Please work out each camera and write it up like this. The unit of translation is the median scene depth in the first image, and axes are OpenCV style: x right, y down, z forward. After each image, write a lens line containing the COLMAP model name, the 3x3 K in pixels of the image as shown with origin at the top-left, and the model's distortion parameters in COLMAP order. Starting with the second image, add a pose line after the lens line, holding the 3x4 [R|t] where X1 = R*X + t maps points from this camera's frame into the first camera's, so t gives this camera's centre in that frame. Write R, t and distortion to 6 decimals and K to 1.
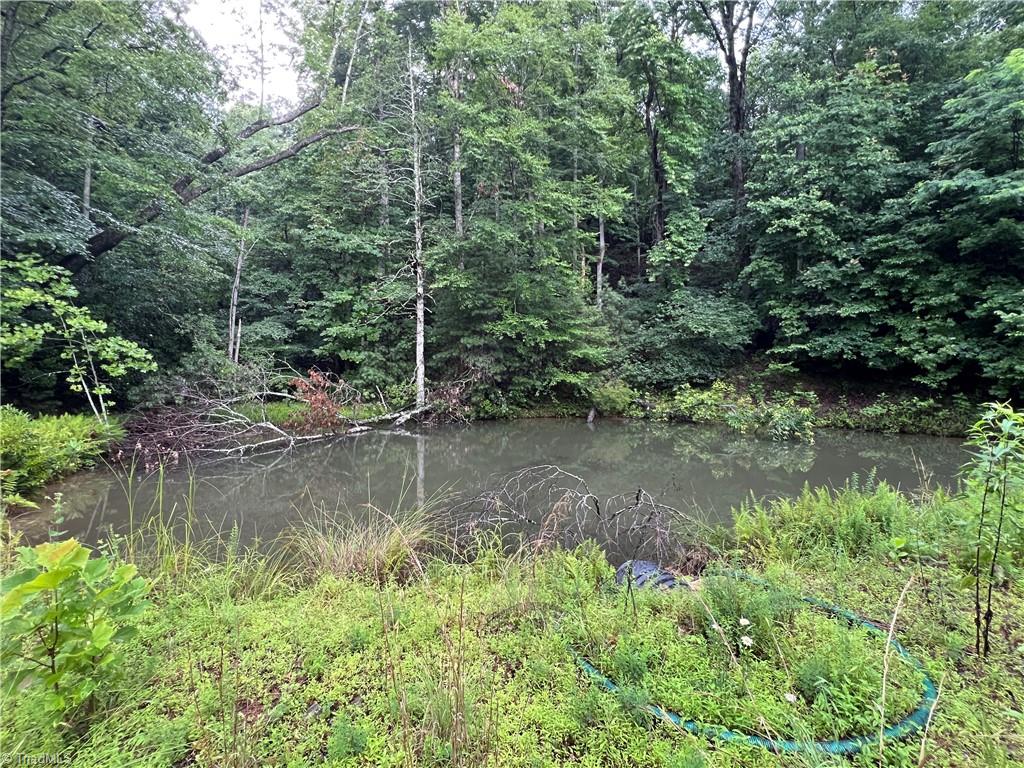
lens RADIAL K [[413.1, 0, 506.0], [0, 413.1, 379.2], [0, 0, 1]] dist [-0.002317, 0.000399]
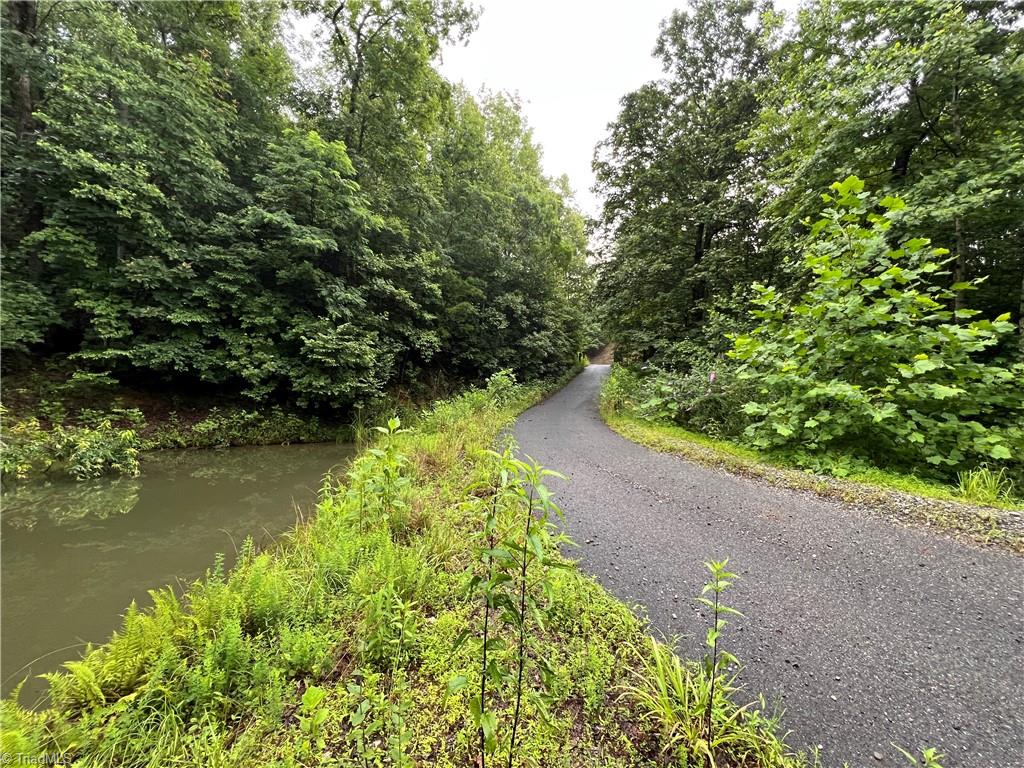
lens RADIAL K [[413.1, 0, 505.8], [0, 413.1, 385.0], [0, 0, 1]] dist [-0.002317, 0.000399]
pose [[0.198768, 0.011902, 0.979974, 0.087621], [0.004855, 0.999902, -0.013129, -0.002528], [-0.980035, 0.007368, 0.198691, 0.122096]]
